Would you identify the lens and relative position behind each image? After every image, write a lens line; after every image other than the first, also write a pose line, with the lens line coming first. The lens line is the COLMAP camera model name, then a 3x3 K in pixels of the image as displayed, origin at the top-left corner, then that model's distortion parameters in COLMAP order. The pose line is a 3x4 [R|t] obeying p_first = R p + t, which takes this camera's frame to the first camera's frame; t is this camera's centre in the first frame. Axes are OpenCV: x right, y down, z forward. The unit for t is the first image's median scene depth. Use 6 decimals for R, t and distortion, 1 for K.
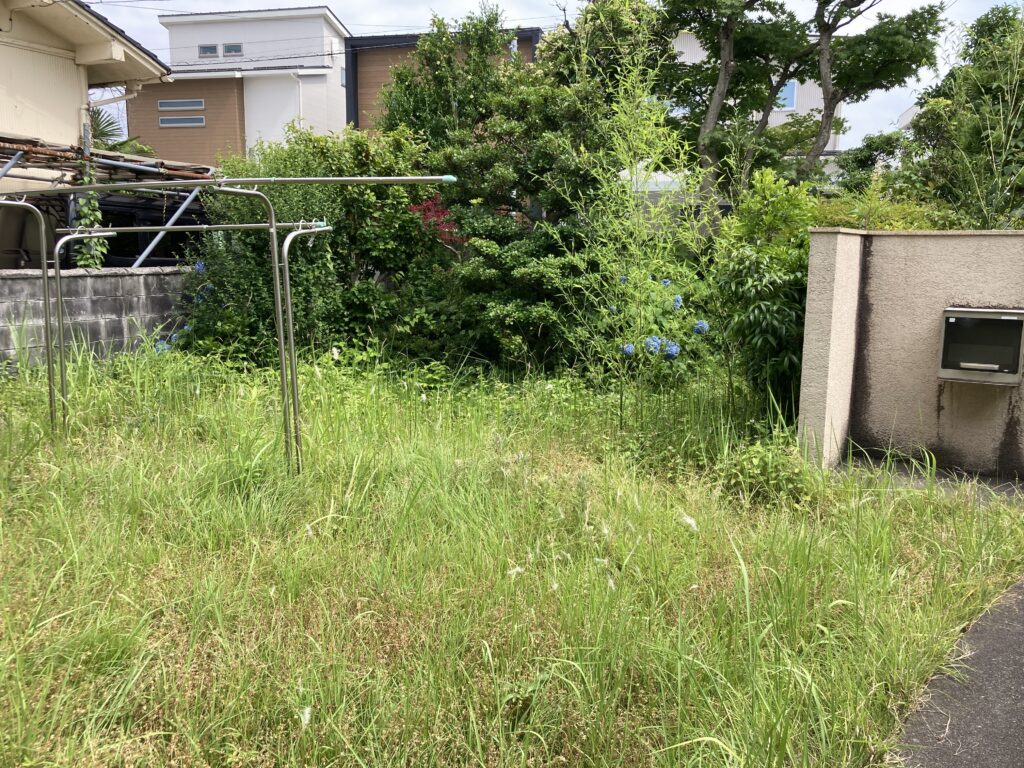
lens RADIAL K [[840.2, 0, 511.9], [0, 840.2, 370.2], [0, 0, 1]] dist [0.057619, -0.087620]
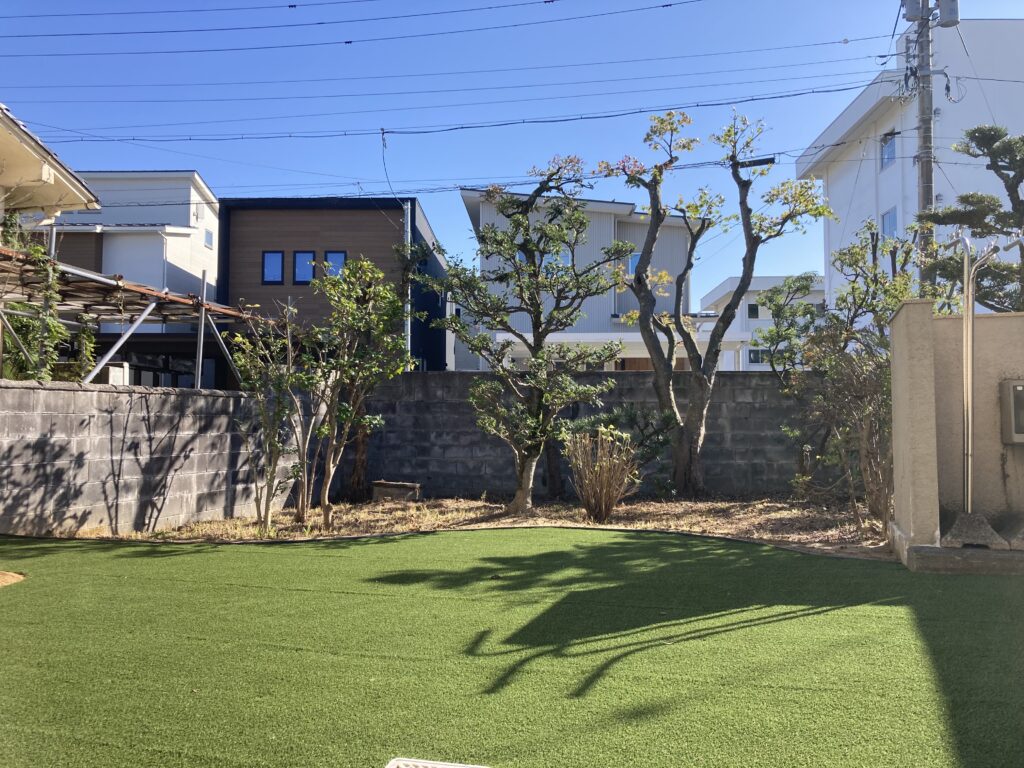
lens RADIAL K [[840.2, 0, 511.9], [0, 840.2, 370.2], [0, 0, 1]] dist [0.057619, -0.087620]
pose [[0.980694, 0.005674, 0.195465, -0.185450], [0.034108, 0.979292, -0.199557, 0.063276], [-0.192549, 0.202372, 0.960193, 0.043002]]
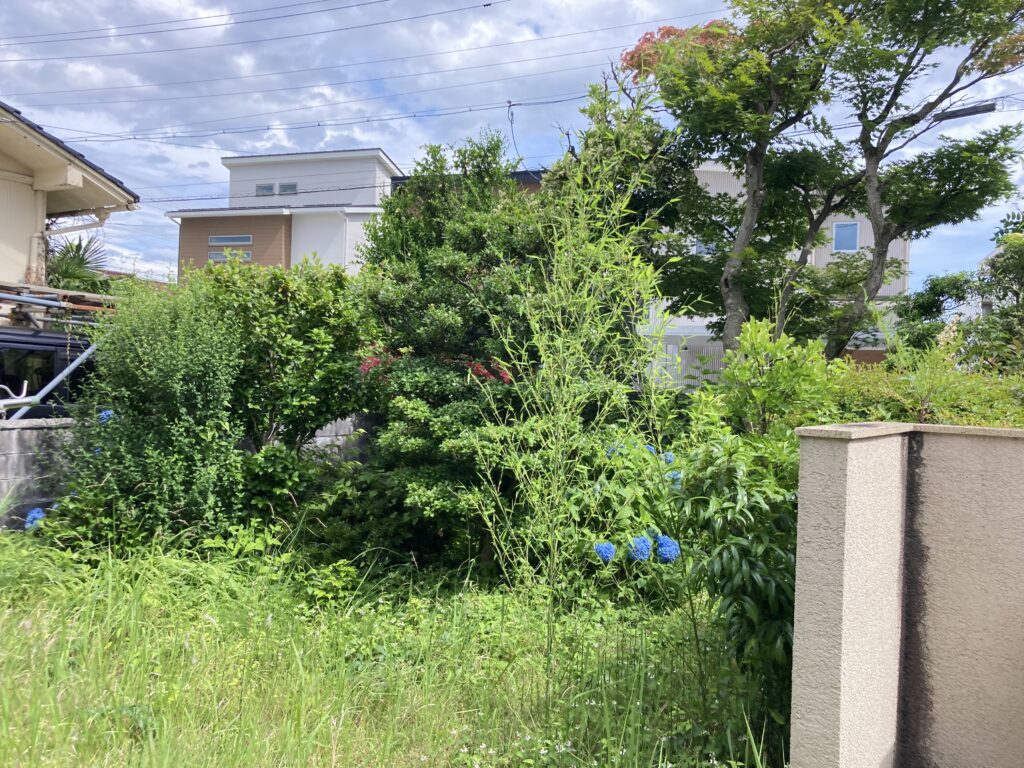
lens RADIAL K [[840.2, 0, 511.9], [0, 840.2, 370.2], [0, 0, 1]] dist [0.057619, -0.087620]
pose [[0.996170, 0.023931, -0.084099, 0.113375], [-0.036878, 0.987076, -0.155949, -0.060888], [0.079280, 0.158453, 0.984178, 0.230994]]
